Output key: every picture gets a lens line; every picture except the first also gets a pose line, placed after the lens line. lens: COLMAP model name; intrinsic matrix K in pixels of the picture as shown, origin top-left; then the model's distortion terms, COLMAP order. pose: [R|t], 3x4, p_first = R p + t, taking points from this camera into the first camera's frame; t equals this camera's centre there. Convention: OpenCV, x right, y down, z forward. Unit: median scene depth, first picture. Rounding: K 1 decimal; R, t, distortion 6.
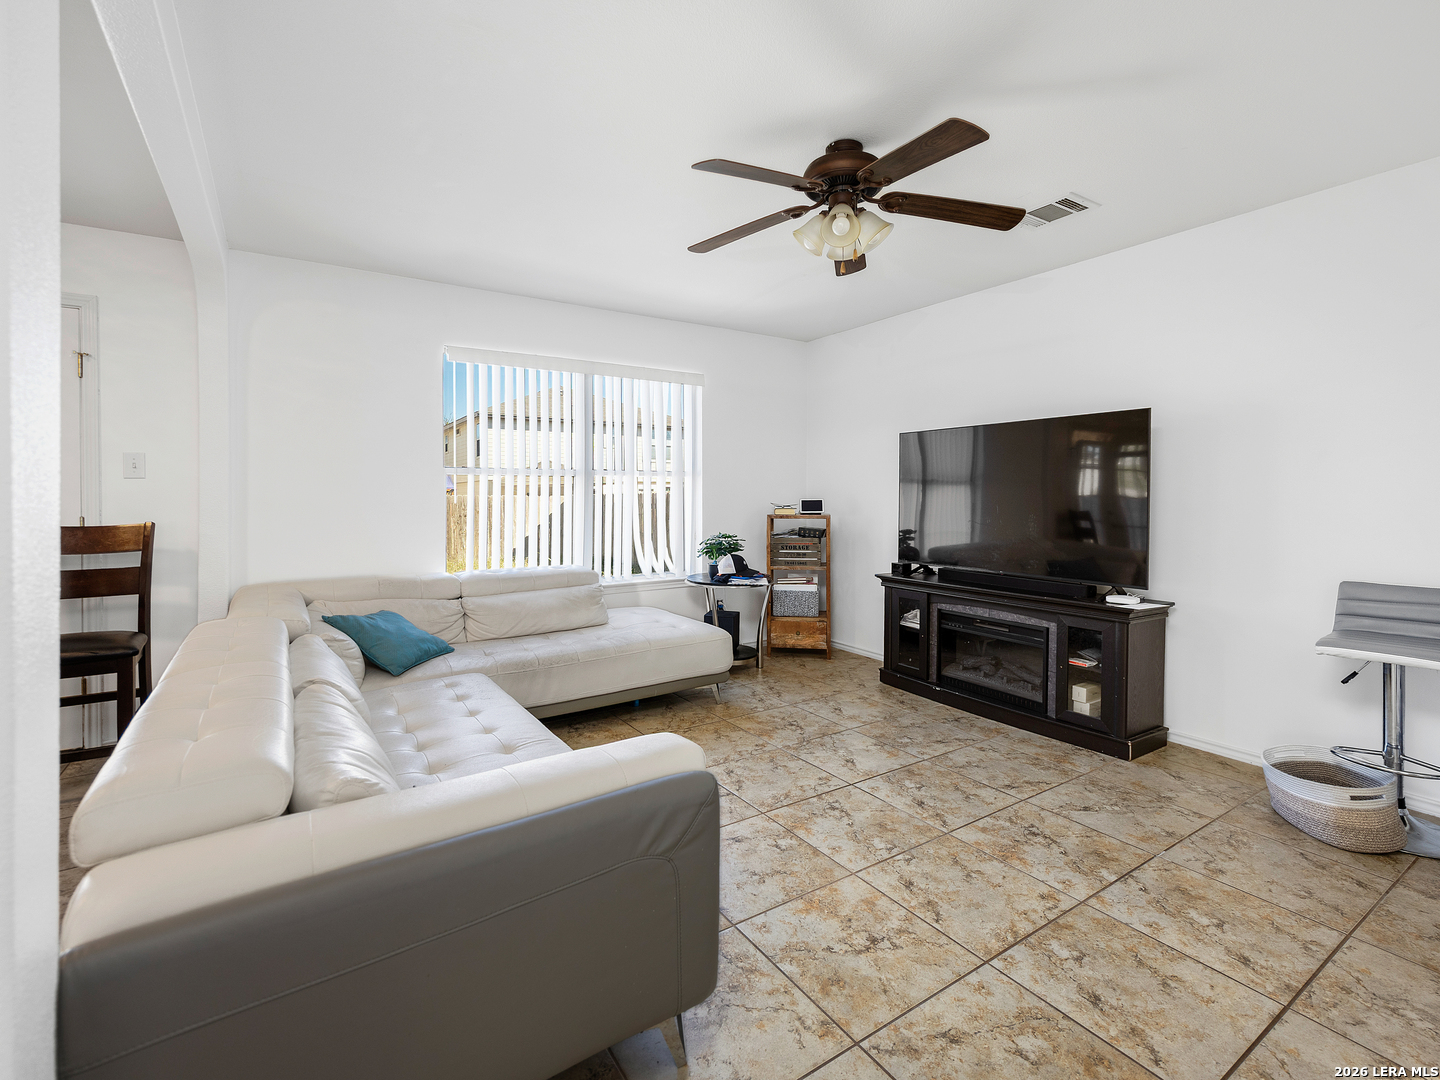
lens RADIAL K [[635.6, 0, 659.1], [0, 635.6, 498.7], [0, 0, 1]] dist [0.001256, 0.000230]
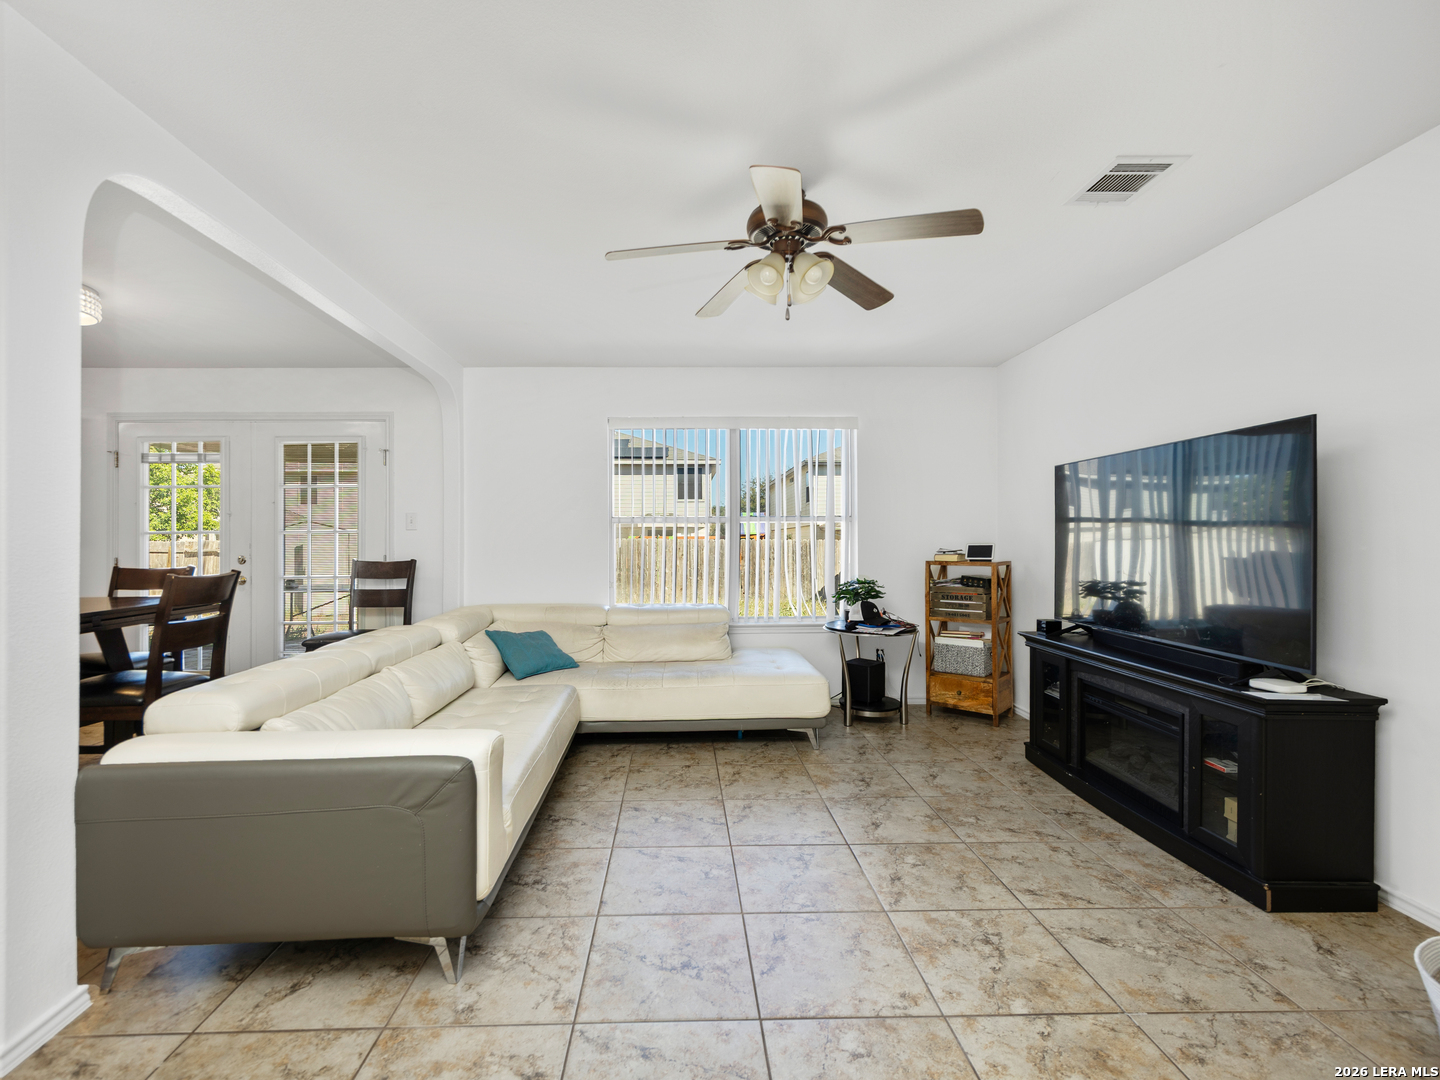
lens RADIAL K [[635.6, 0, 712.6], [0, 635.6, 538.1], [0, 0, 1]] dist [0.001256, 0.000230]
pose [[0.865665, -0.004407, -0.500605, 0.448406], [0.000741, 0.999971, -0.007522, -0.001296], [0.500624, 0.006140, 0.865643, 0.054717]]
